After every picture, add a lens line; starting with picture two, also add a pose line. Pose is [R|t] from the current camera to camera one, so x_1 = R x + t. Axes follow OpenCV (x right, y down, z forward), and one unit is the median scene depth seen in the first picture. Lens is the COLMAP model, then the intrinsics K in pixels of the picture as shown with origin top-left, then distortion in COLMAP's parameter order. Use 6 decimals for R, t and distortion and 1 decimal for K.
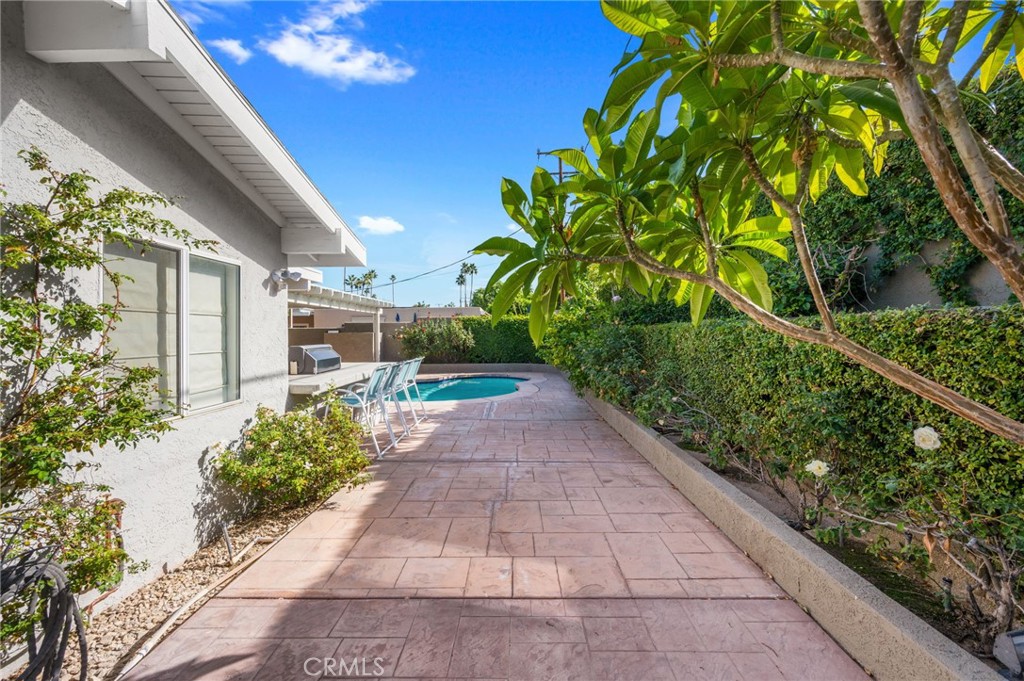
lens RADIAL K [[420.5, 0, 517.9], [0, 420.5, 335.8], [0, 0, 1]] dist [-0.003517, -0.000304]
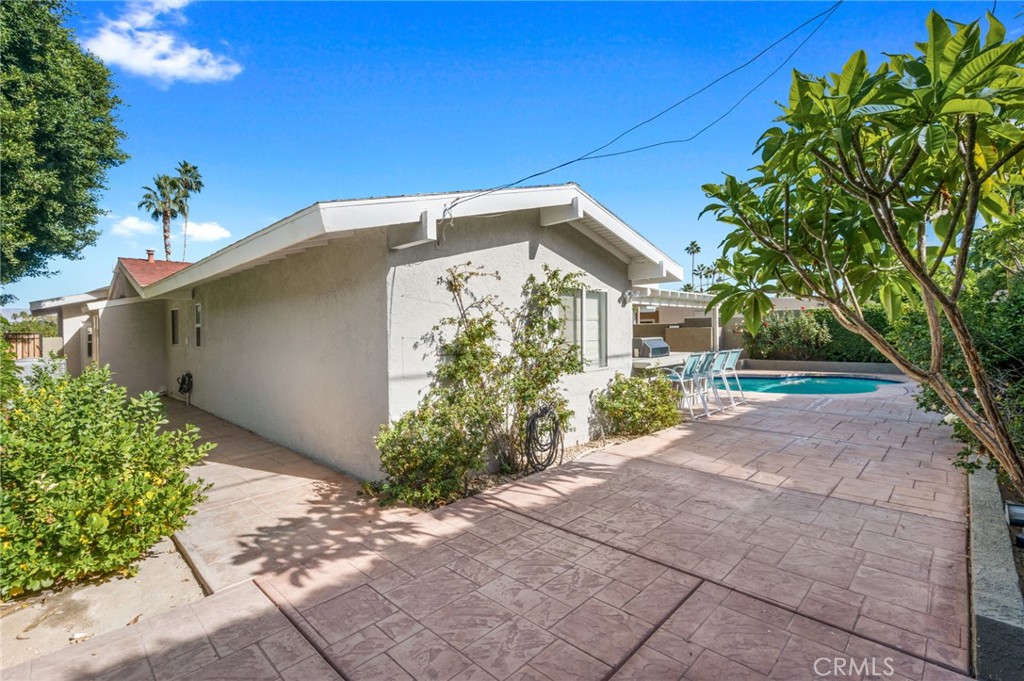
lens RADIAL K [[467.1, 0, 506.9], [0, 467.1, 339.2], [0, 0, 1]] dist [0.006330, 0.000833]
pose [[0.715239, 0.006298, -0.698851, 0.423048], [0.006748, 0.999851, 0.015916, -0.000483], [0.698847, -0.016100, 0.715090, -0.720273]]
